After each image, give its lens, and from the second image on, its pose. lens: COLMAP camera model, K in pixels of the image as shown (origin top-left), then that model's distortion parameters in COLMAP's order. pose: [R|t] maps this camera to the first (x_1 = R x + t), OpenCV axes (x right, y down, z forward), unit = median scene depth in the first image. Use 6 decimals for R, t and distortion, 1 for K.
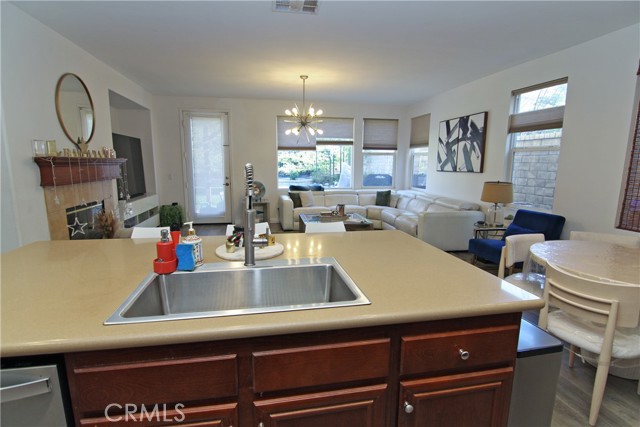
lens RADIAL K [[325.8, 0, 319.1], [0, 325.8, 216.8], [0, 0, 1]] dist [-0.006155, -0.009239]
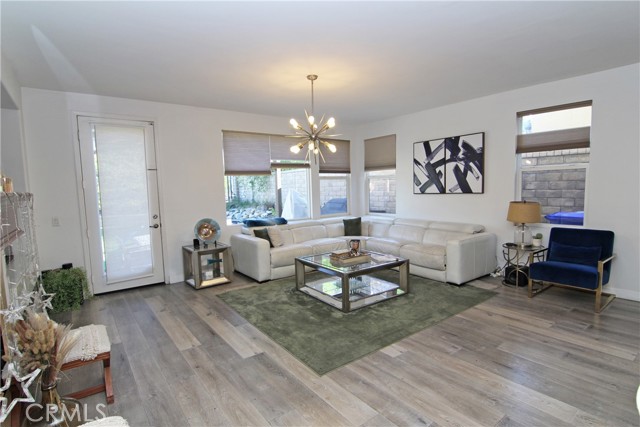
lens RADIAL K [[325.8, 0, 318.4], [0, 325.8, 215.8], [0, 0, 1]] dist [-0.006155, -0.009239]
pose [[0.894663, -0.070360, 0.441165, -0.292740], [0.106418, 0.992658, -0.057496, -0.048690], [-0.433881, 0.098388, 0.895582, 0.260026]]
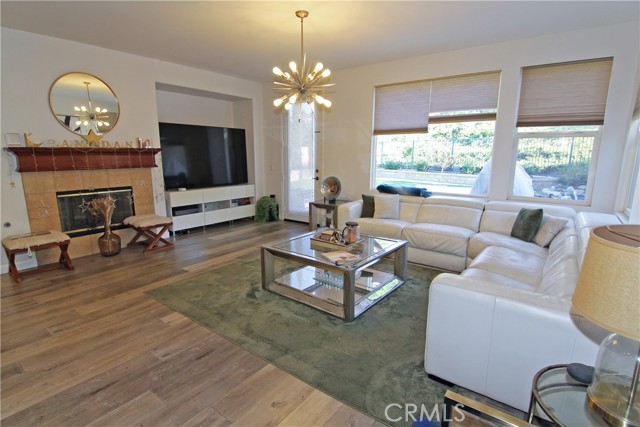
lens RADIAL K [[325.8, 0, 317.0], [0, 325.8, 216.6], [0, 0, 1]] dist [-0.006155, -0.009239]
pose [[0.675657, 0.137778, -0.724227, 0.358292], [-0.120577, 0.989805, 0.075811, -0.070217], [0.727289, 0.036103, 0.685381, 0.453605]]
